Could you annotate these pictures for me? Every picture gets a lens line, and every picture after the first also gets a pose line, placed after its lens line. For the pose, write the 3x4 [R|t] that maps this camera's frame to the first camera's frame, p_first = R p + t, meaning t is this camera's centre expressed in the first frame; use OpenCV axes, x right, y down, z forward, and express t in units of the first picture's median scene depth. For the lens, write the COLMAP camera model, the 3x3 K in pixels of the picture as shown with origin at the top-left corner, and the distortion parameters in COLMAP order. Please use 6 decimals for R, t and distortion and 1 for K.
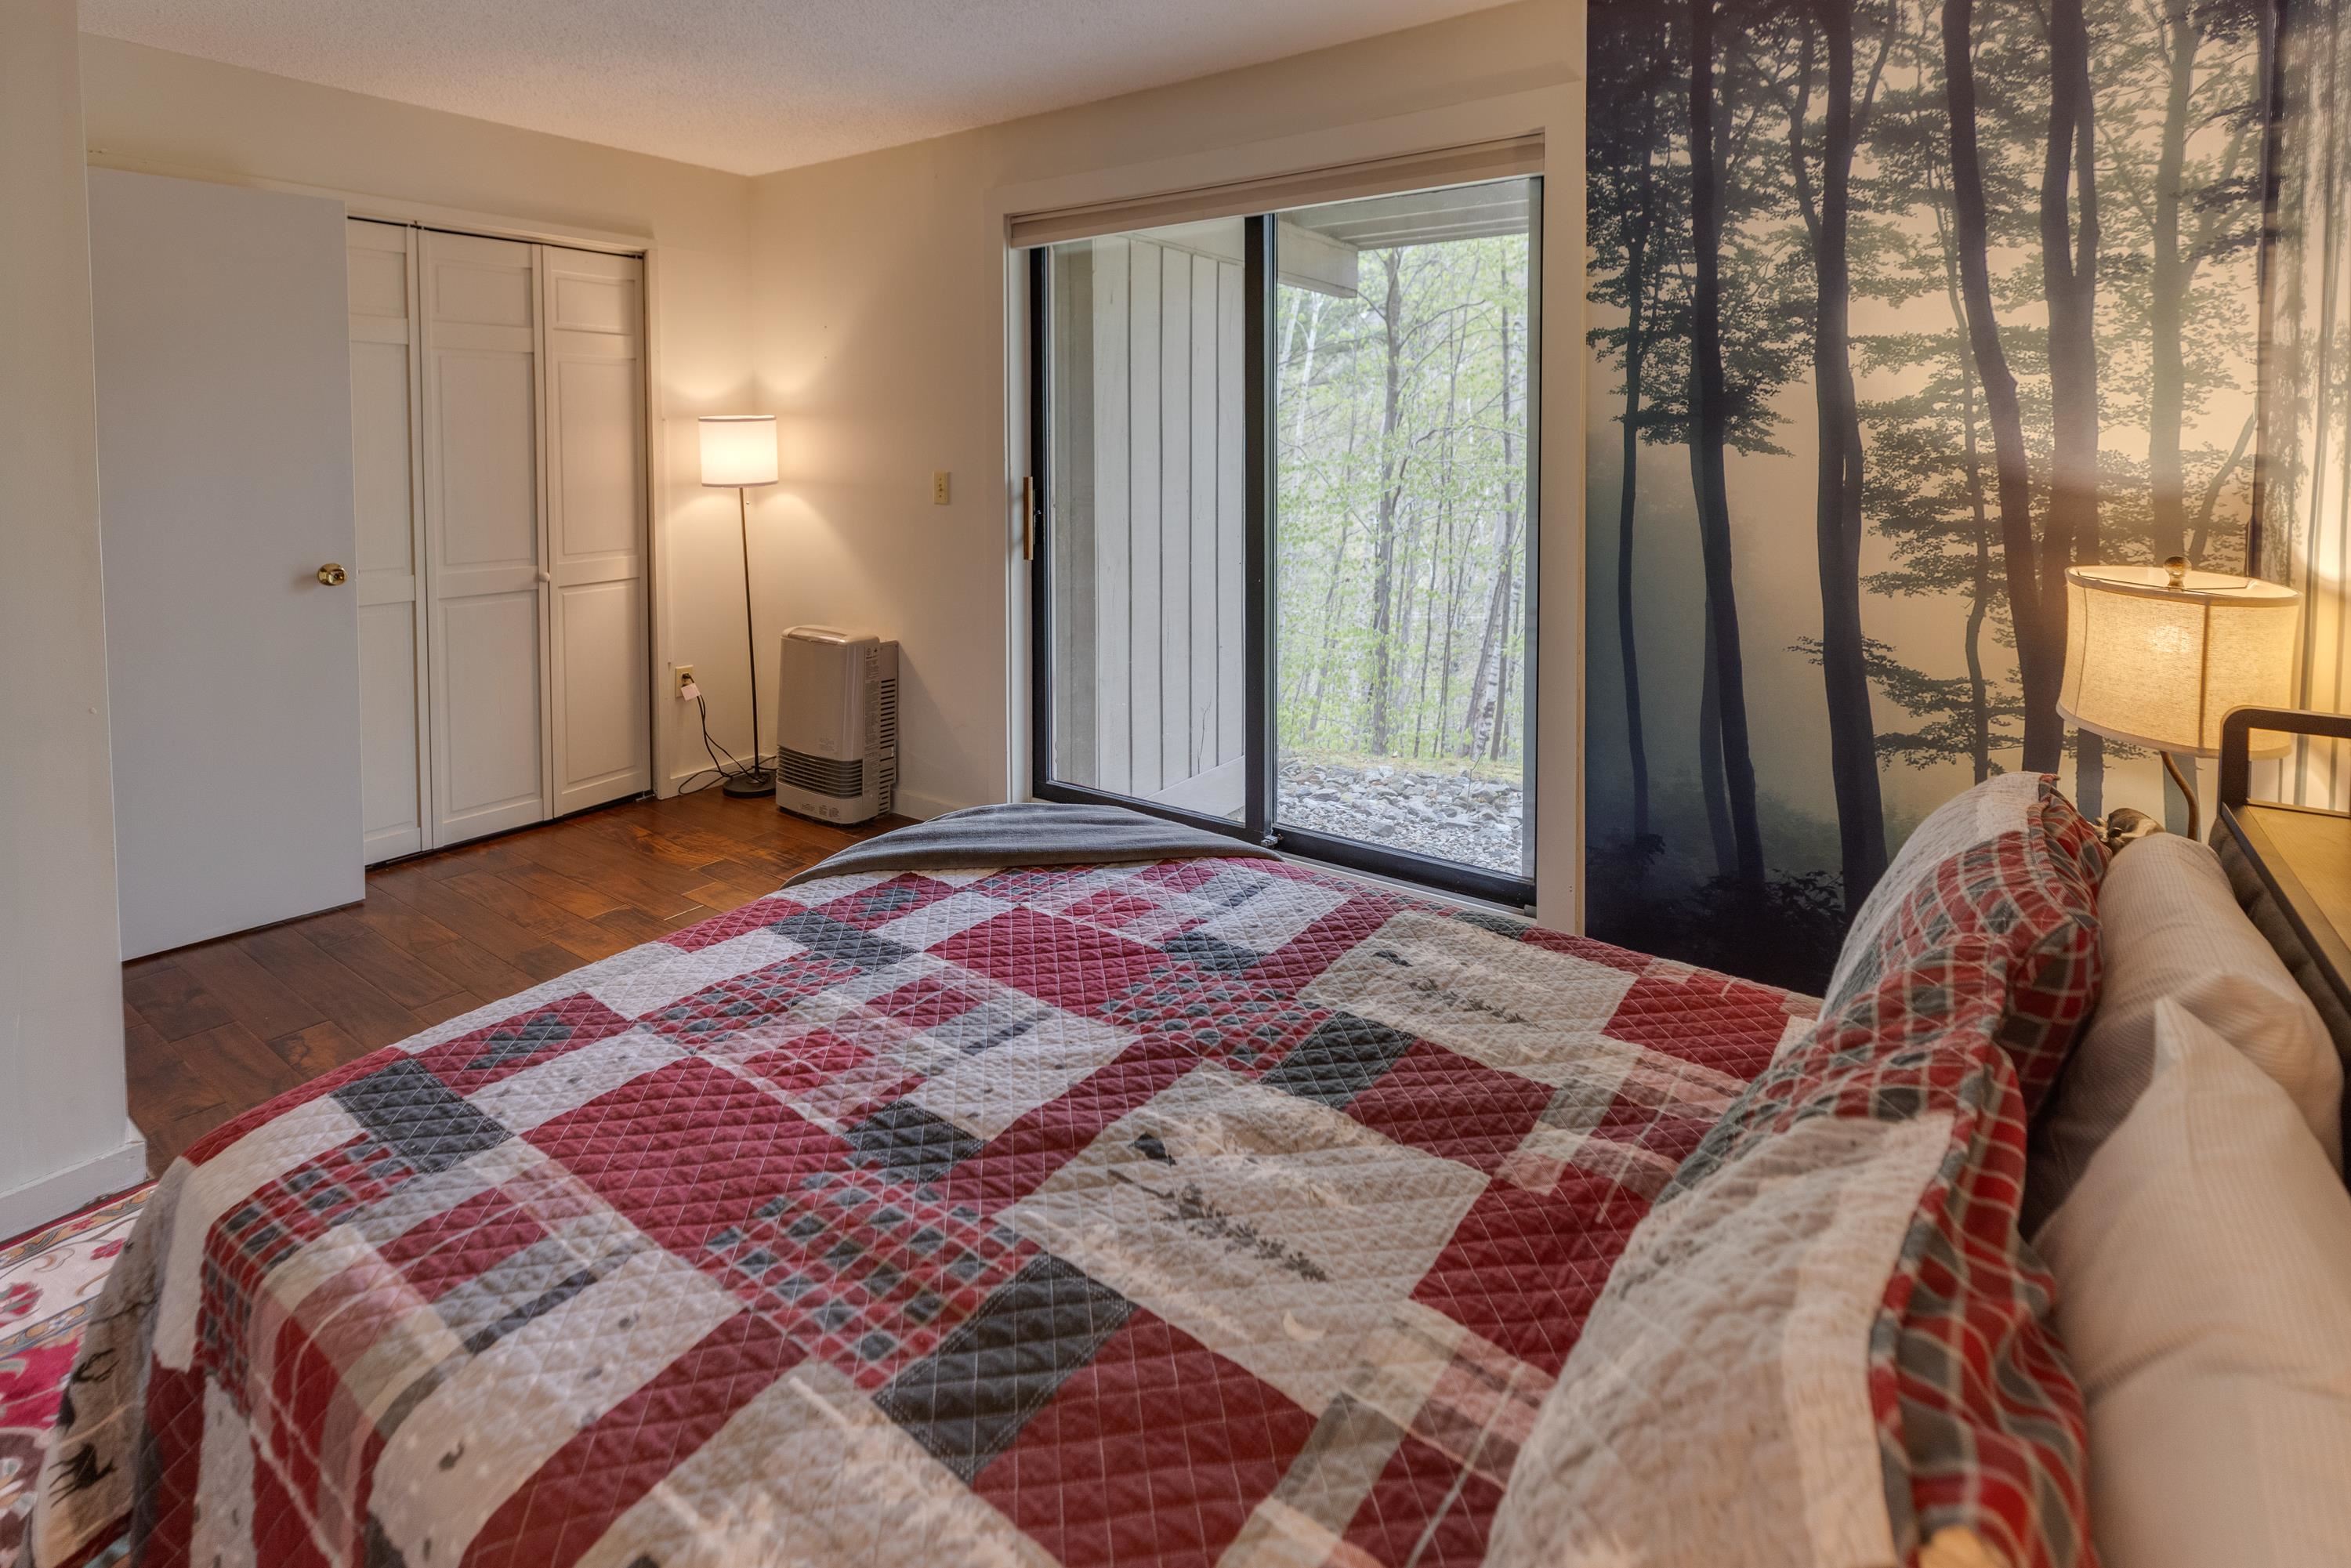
lens RADIAL K [[1111.1, 0, 1180.7], [0, 1111.1, 578.8], [0, 0, 1]] dist [0.005548, -0.001362]
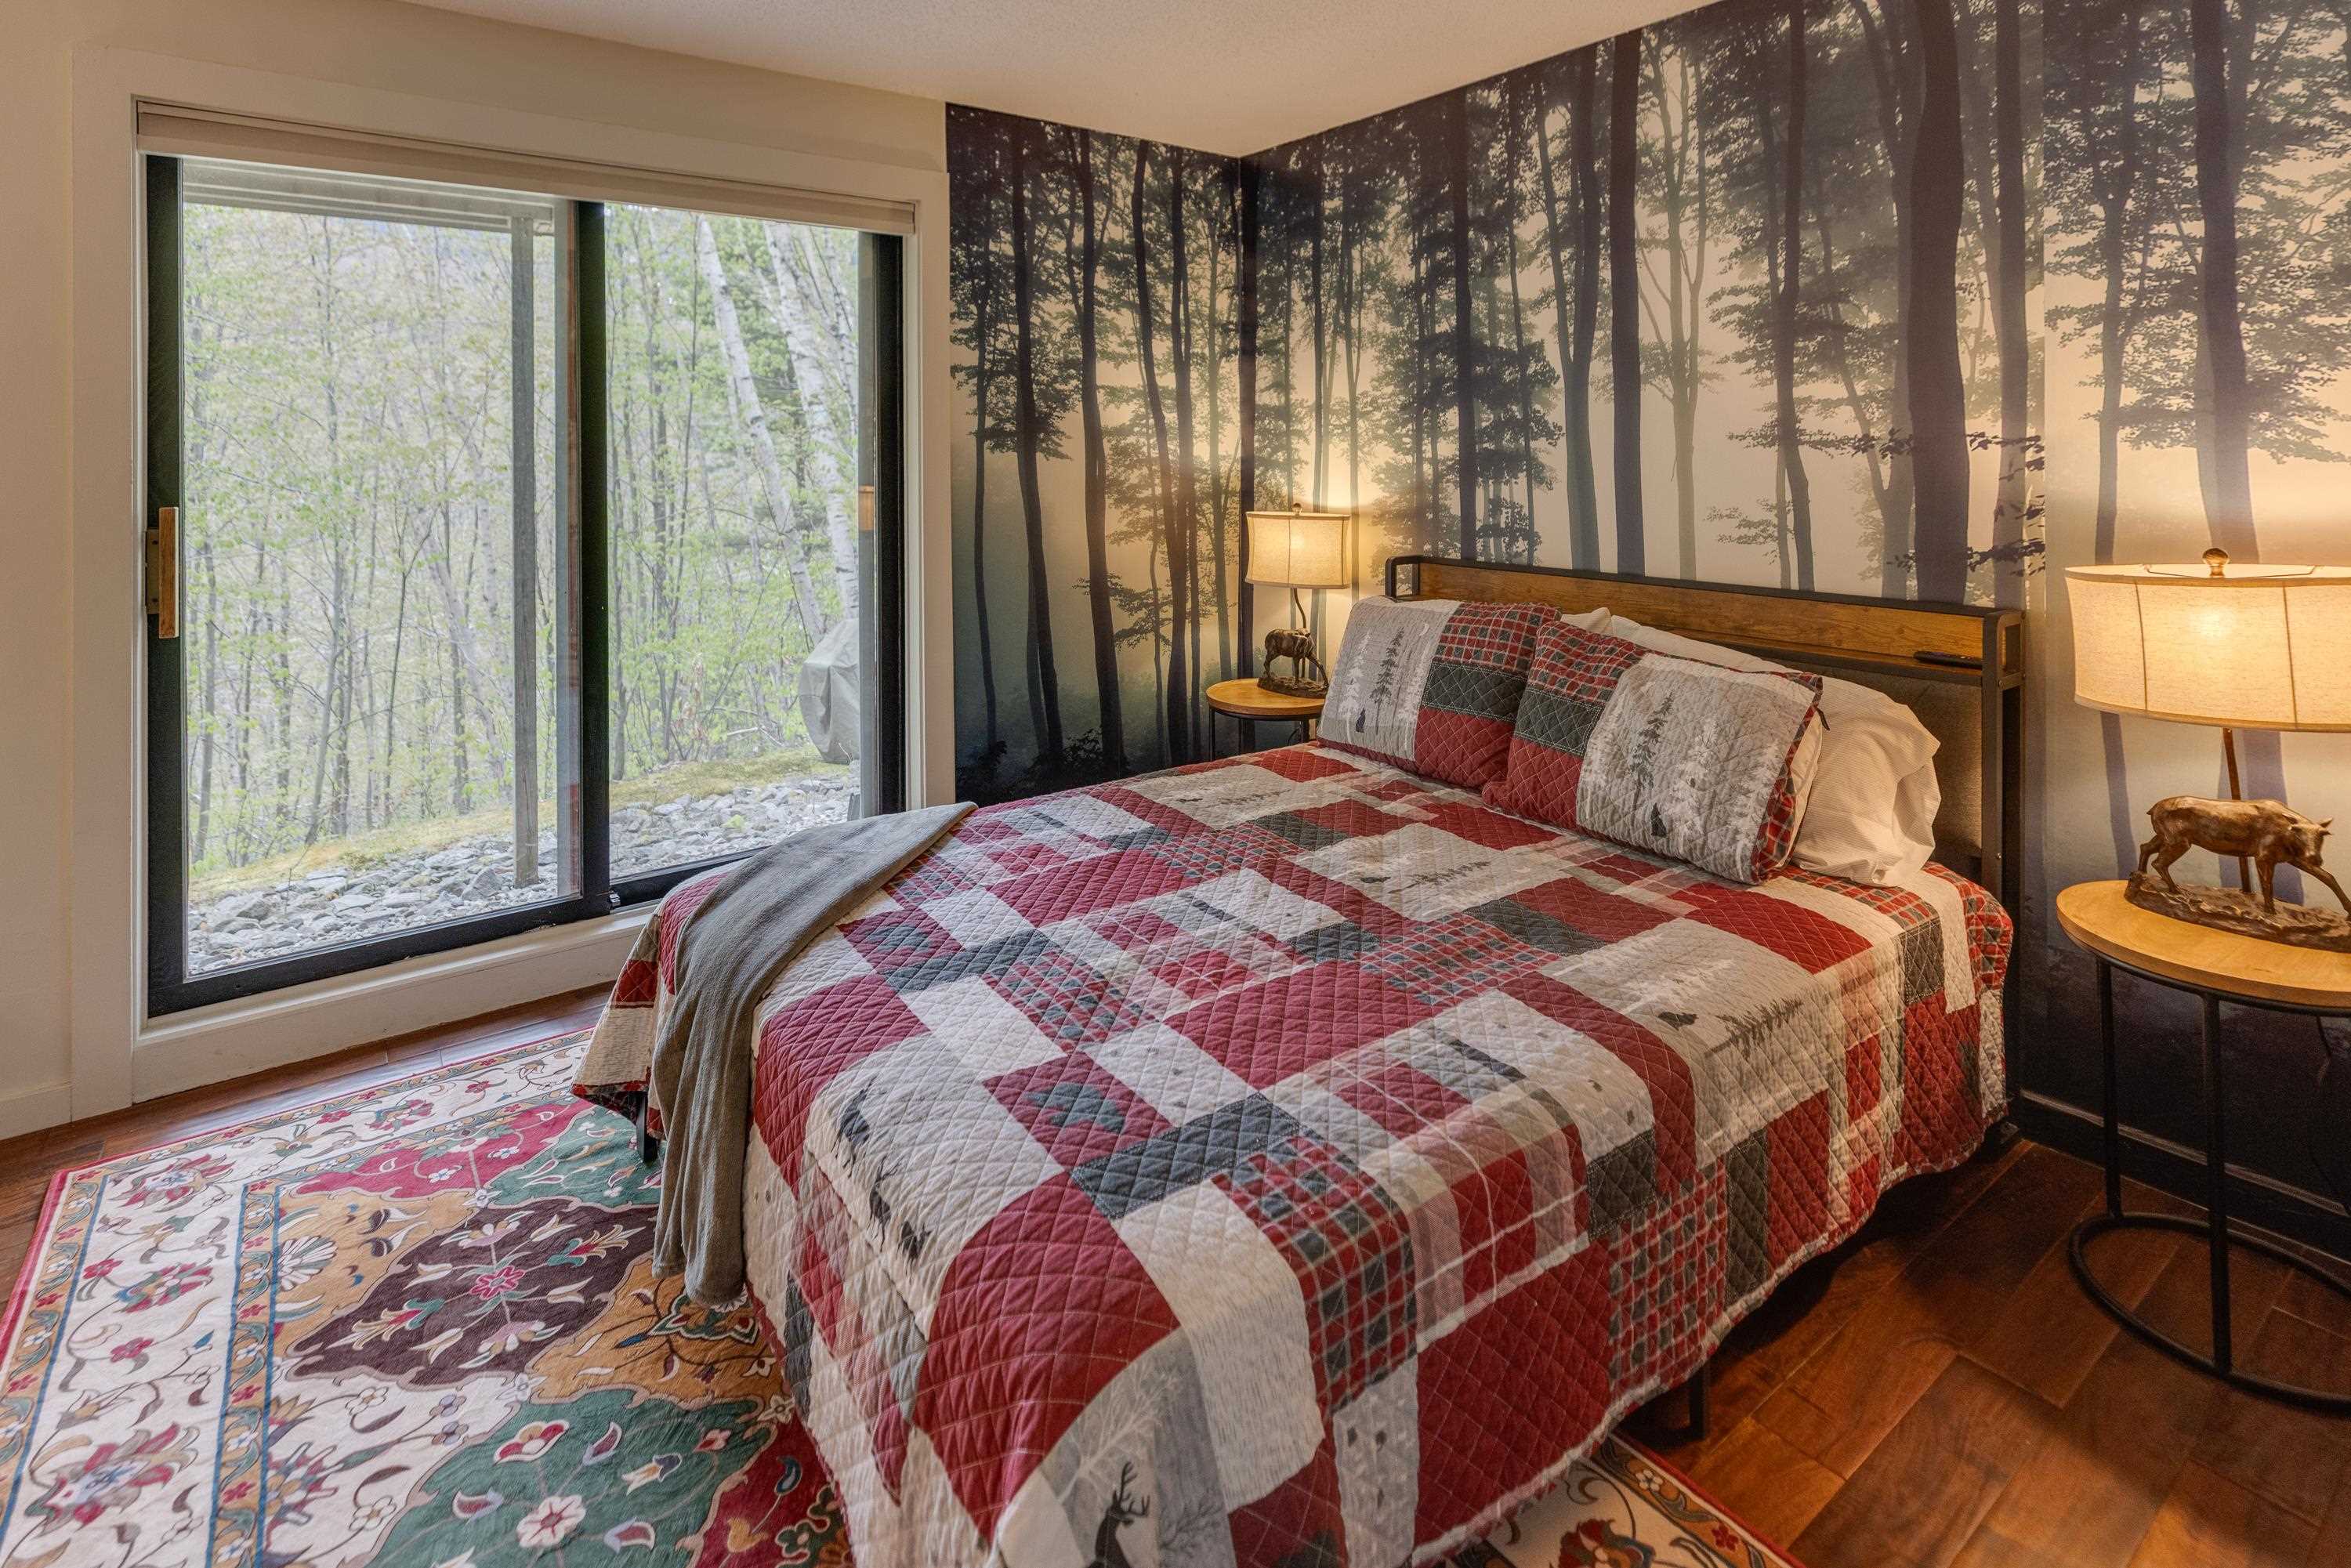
lens RADIAL K [[1111.1, 0, 1180.7], [0, 1111.1, 578.8], [0, 0, 1]] dist [0.005548, -0.001362]
pose [[0.327759, -0.105162, 0.938890, -0.897210], [0.123656, 0.990012, 0.067720, -0.036052], [-0.936634, 0.093904, 0.337490, 0.383773]]
